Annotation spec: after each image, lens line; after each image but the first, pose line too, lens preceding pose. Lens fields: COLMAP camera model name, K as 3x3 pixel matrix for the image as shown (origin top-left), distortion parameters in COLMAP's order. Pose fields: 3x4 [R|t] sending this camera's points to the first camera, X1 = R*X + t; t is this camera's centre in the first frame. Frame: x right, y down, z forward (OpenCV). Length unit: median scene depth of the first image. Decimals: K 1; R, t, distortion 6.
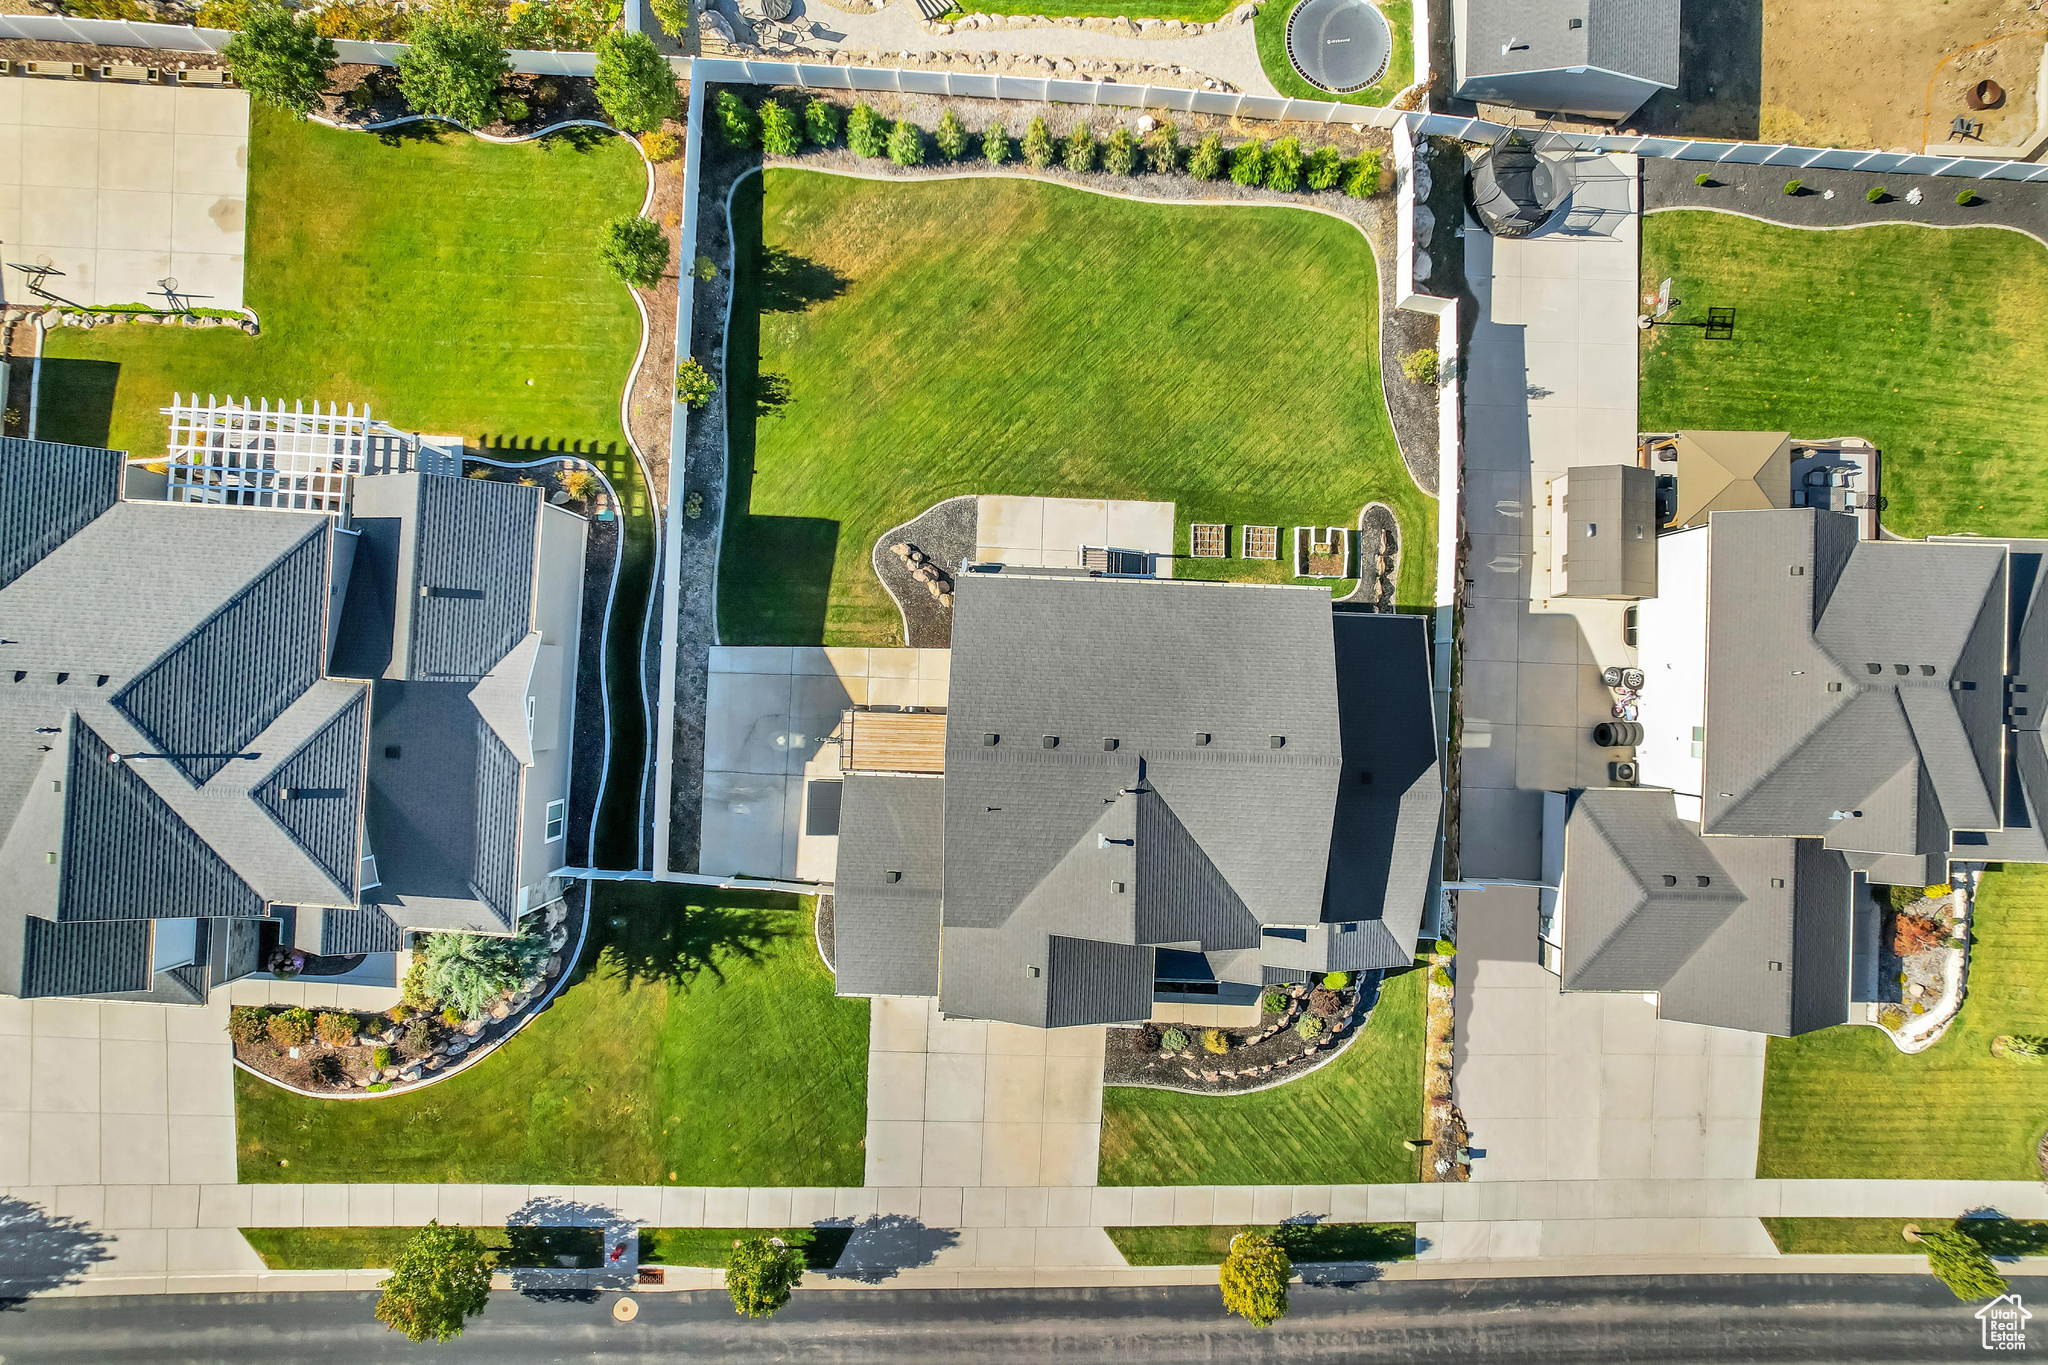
lens RADIAL K [[1327.3, 0, 1033.6], [0, 1327.3, 679.7], [0, 0, 1]] dist [-0.076955, 0.072443]
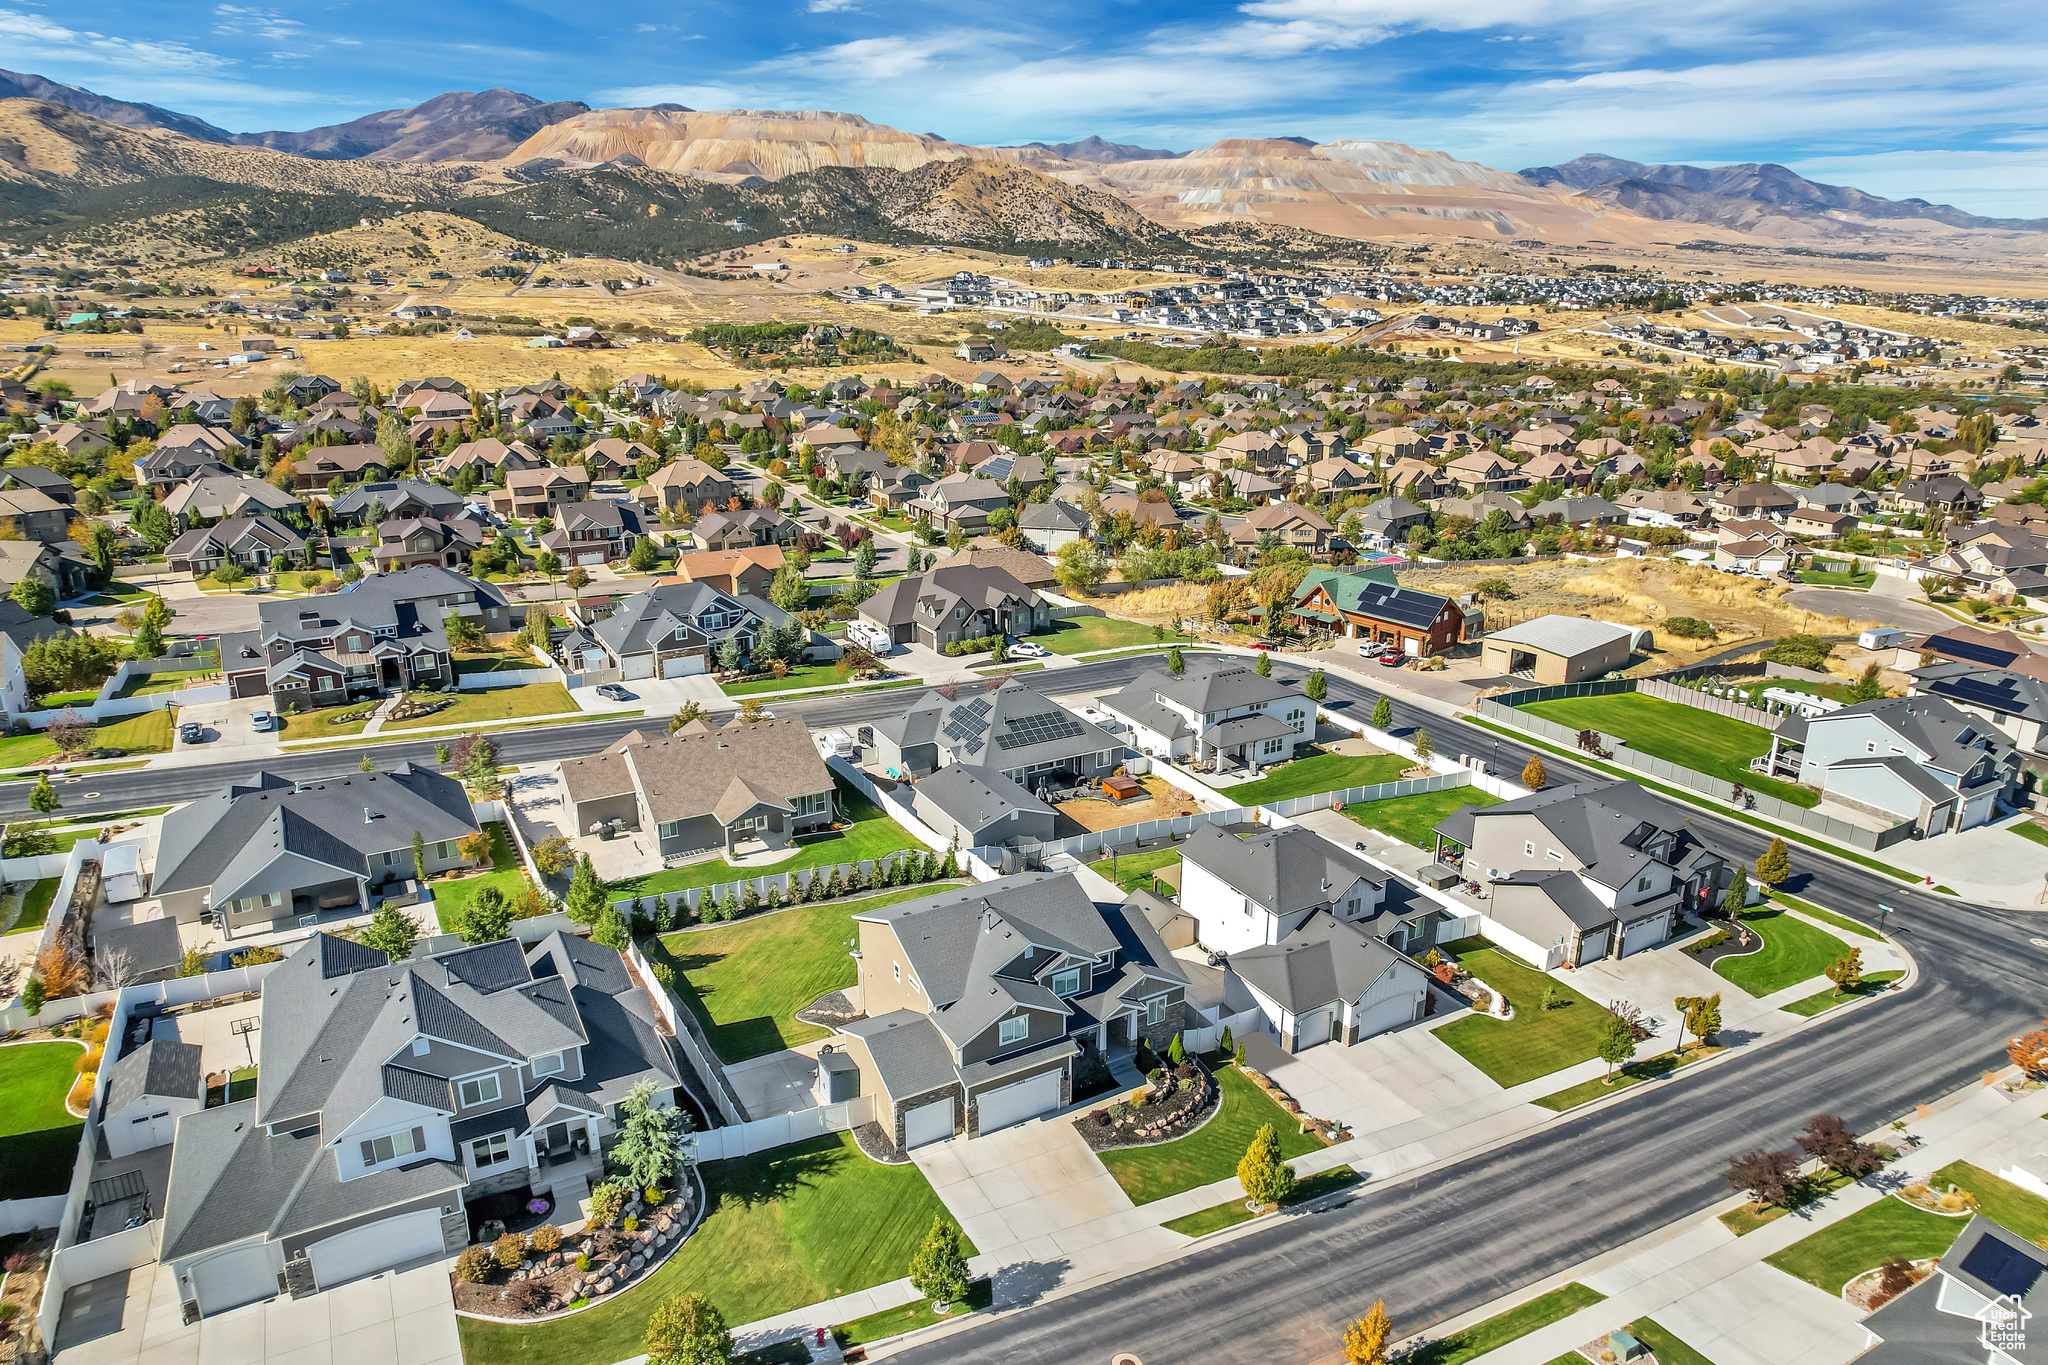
lens RADIAL K [[1327.3, 0, 1033.6], [0, 1327.3, 679.7], [0, 0, 1]] dist [-0.076955, 0.072443]
pose [[0.851665, -0.168877, 0.496132, -0.612030], [0.524086, 0.273688, -0.806492, 1.266194], [0.000412, 0.946877, 0.321596, 0.075365]]
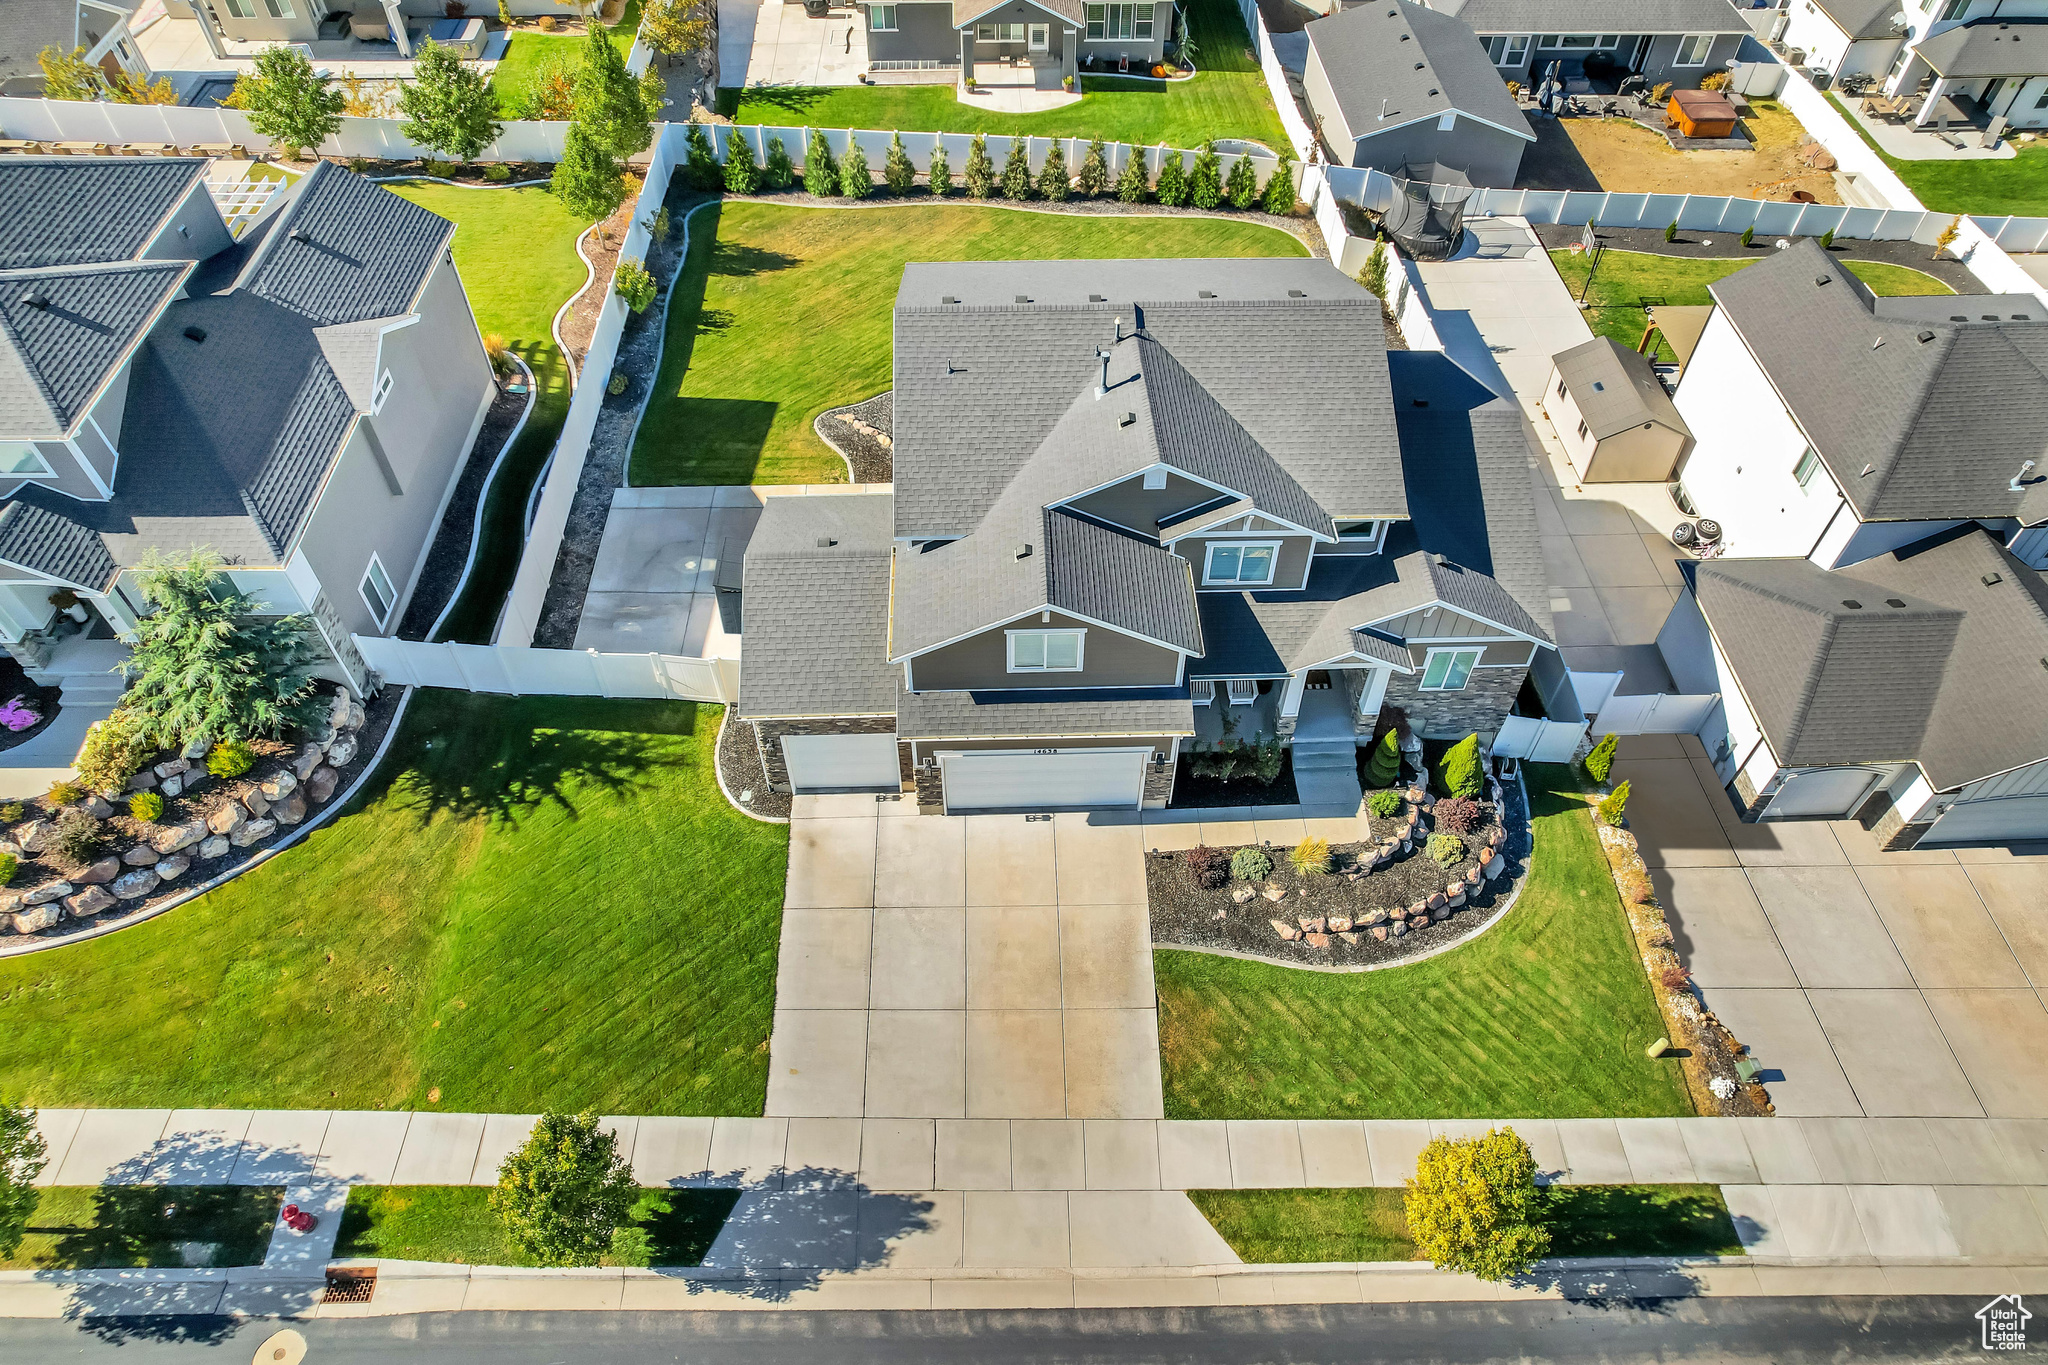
lens RADIAL K [[1327.3, 0, 1033.6], [0, 1327.3, 679.7], [0, 0, 1]] dist [-0.076955, 0.072443]
pose [[0.997218, -0.056451, 0.048676, -0.027846], [0.074525, 0.767733, -0.636422, 0.611784], [-0.001444, 0.638279, 0.769804, 0.428678]]
